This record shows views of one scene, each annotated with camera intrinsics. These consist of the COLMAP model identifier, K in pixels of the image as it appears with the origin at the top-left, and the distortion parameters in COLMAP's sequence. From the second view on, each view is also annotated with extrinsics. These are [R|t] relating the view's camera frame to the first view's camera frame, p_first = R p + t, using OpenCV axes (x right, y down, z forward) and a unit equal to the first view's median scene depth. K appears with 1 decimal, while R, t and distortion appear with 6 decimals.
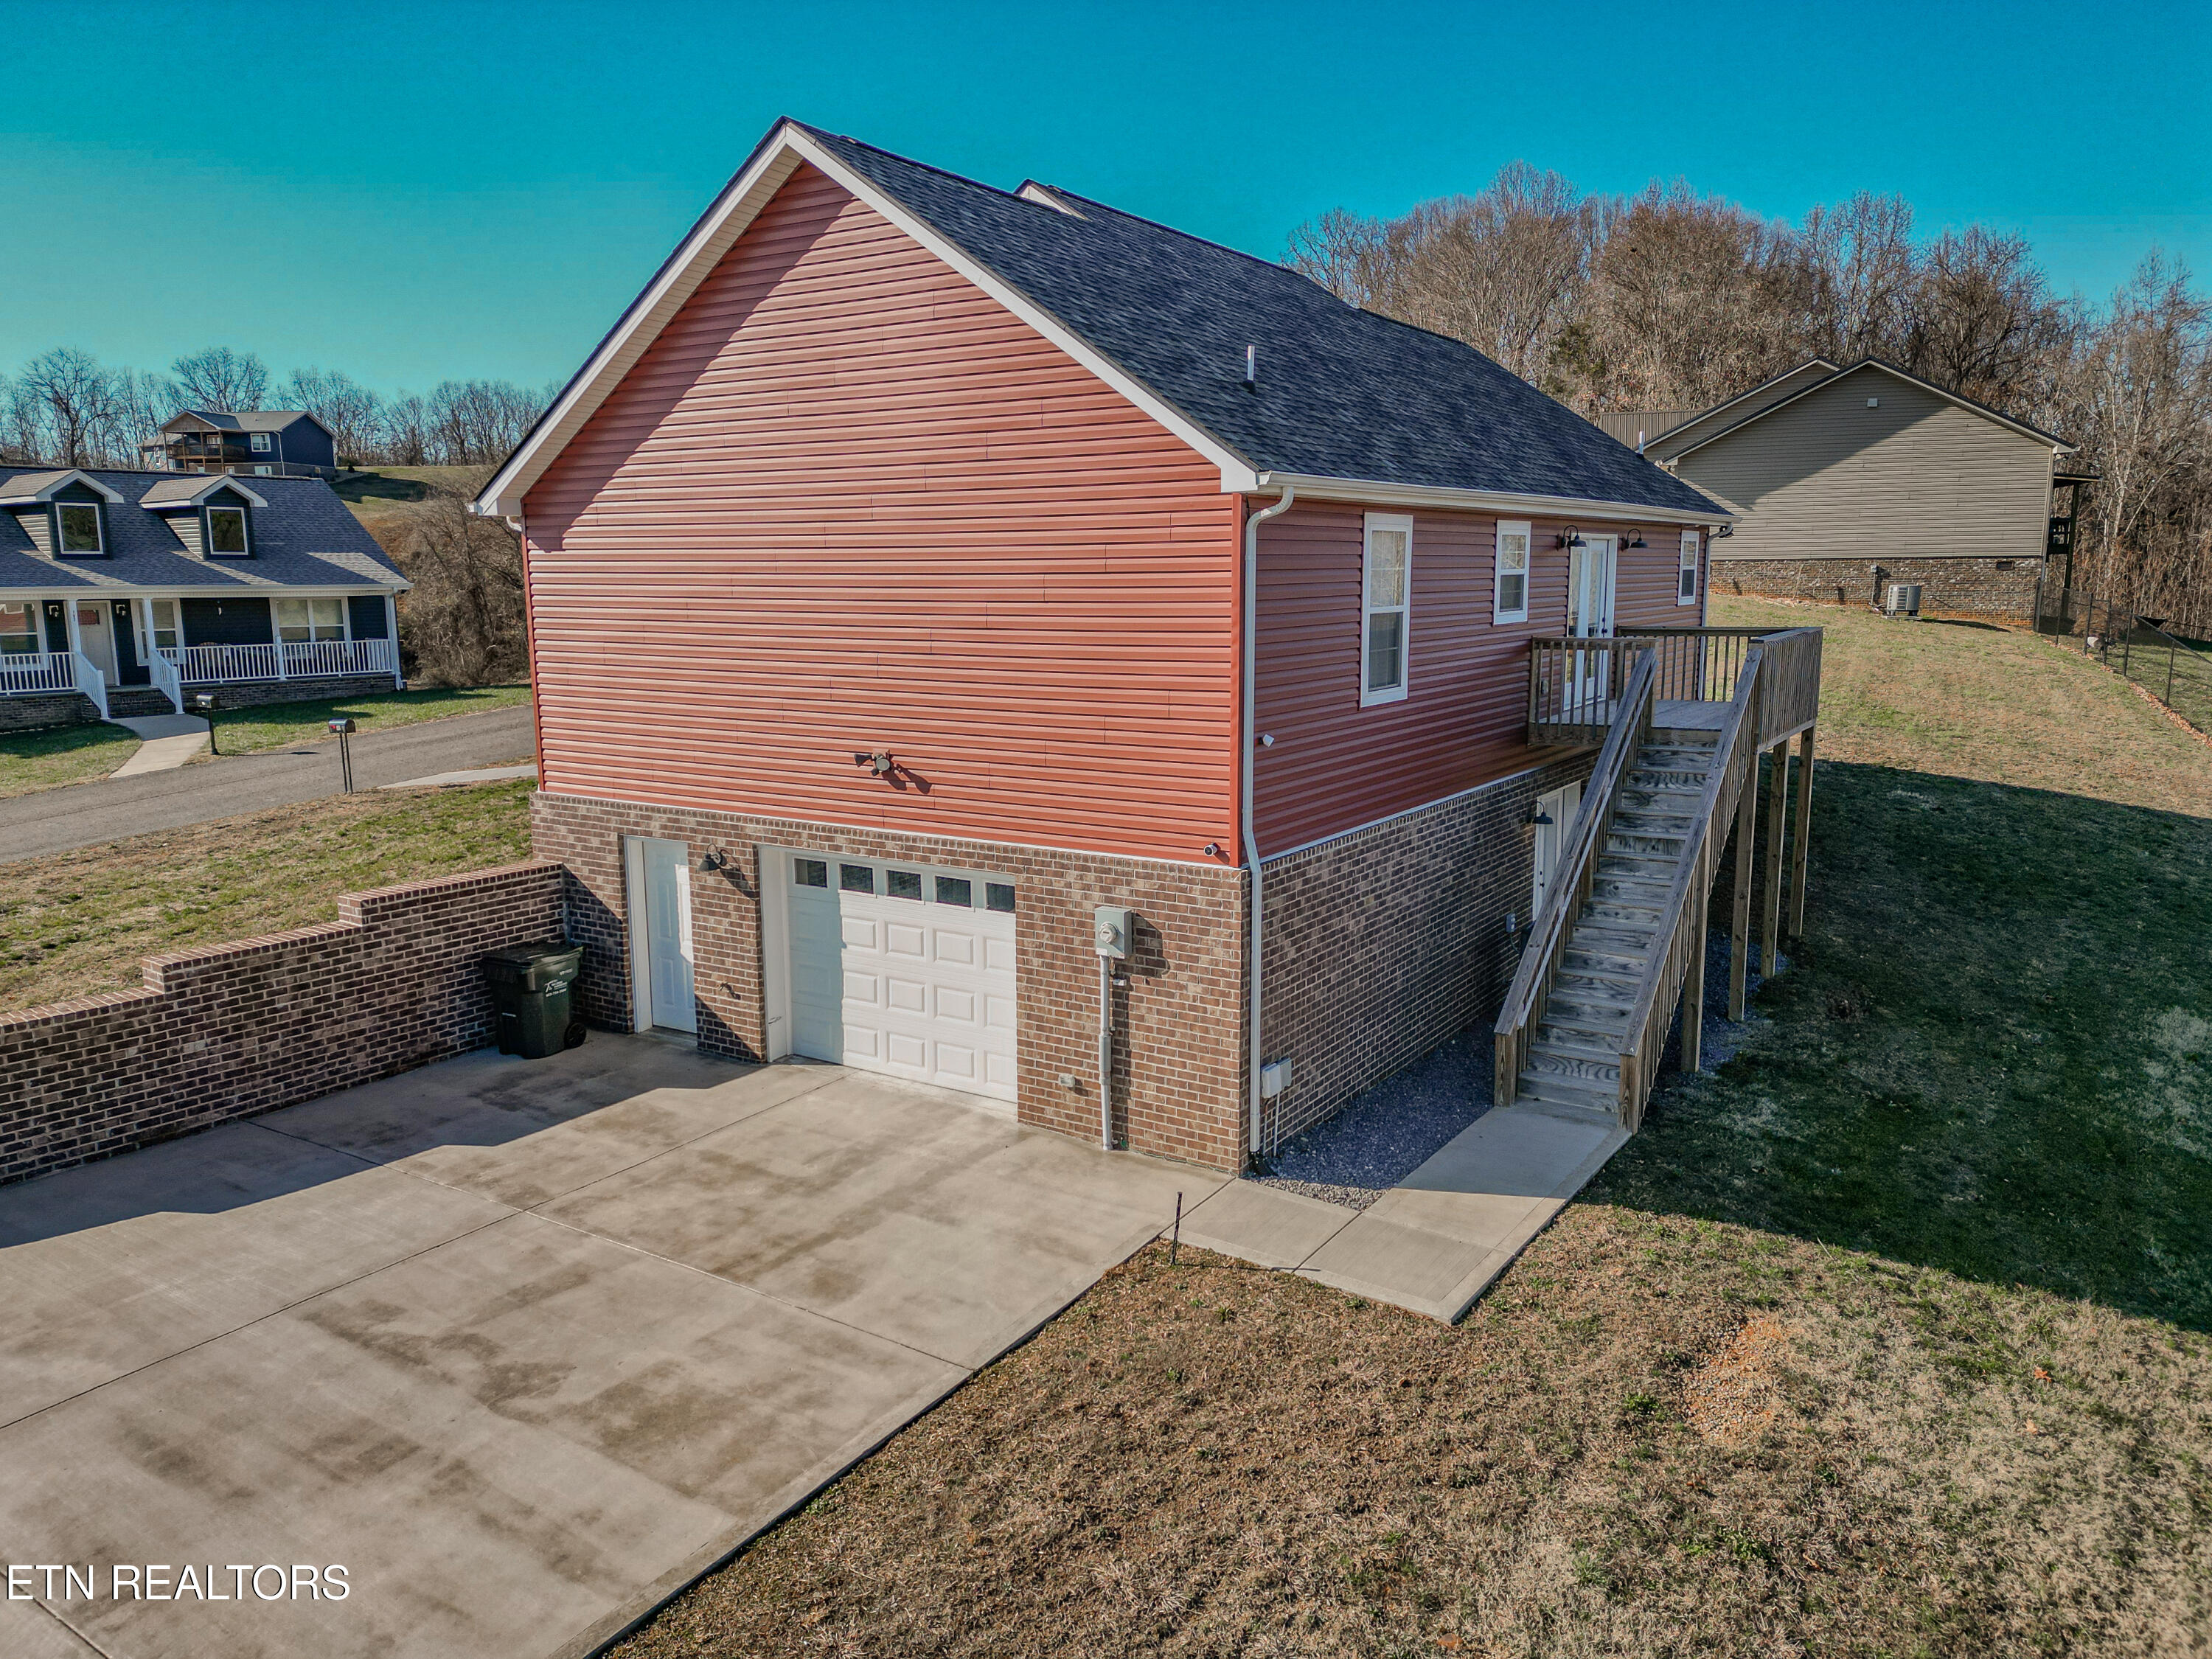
lens RADIAL K [[1548.9, 0, 1104.1], [0, 1548.9, 828.5], [0, 0, 1]] dist [0.079561, -0.069258]
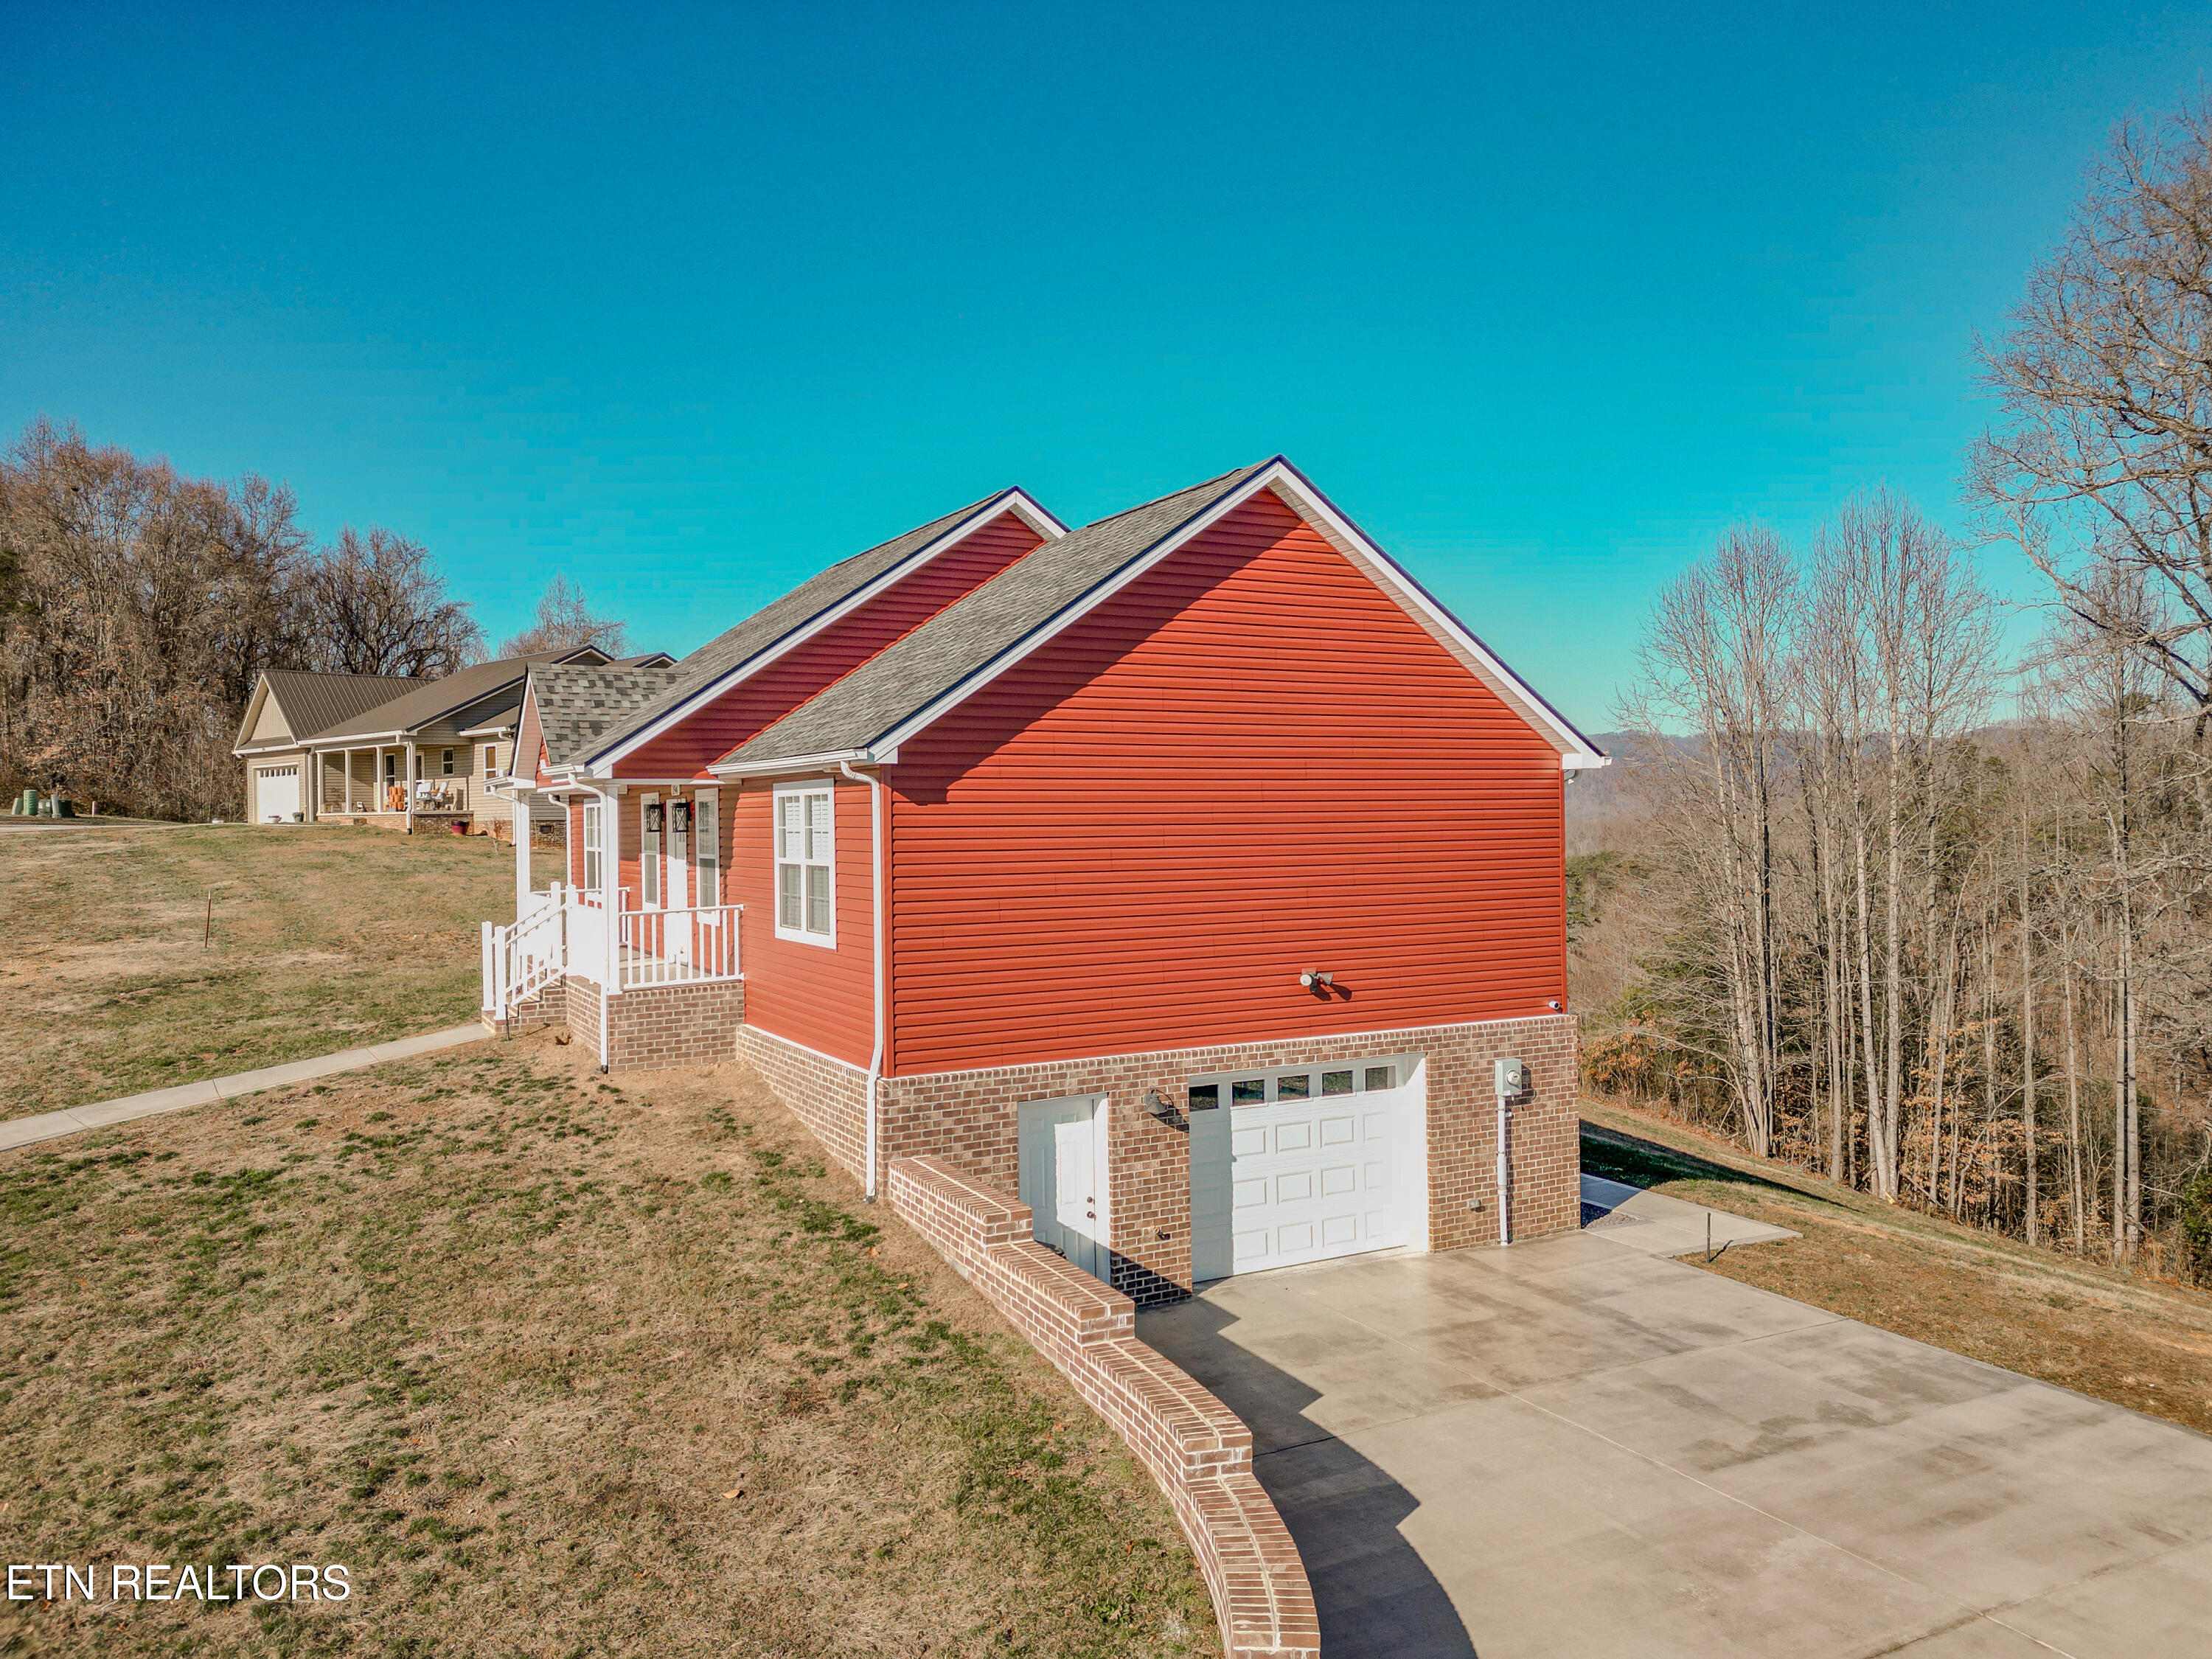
lens RADIAL K [[1548.9, 0, 1112.5], [0, 1548.9, 822.4], [0, 0, 1]] dist [0.079561, -0.069258]
pose [[0.466430, -0.000114, 0.884558, -1.292931], [0.150189, 0.985490, -0.079068, -0.092805], [-0.871714, 0.169731, 0.459680, 0.587028]]
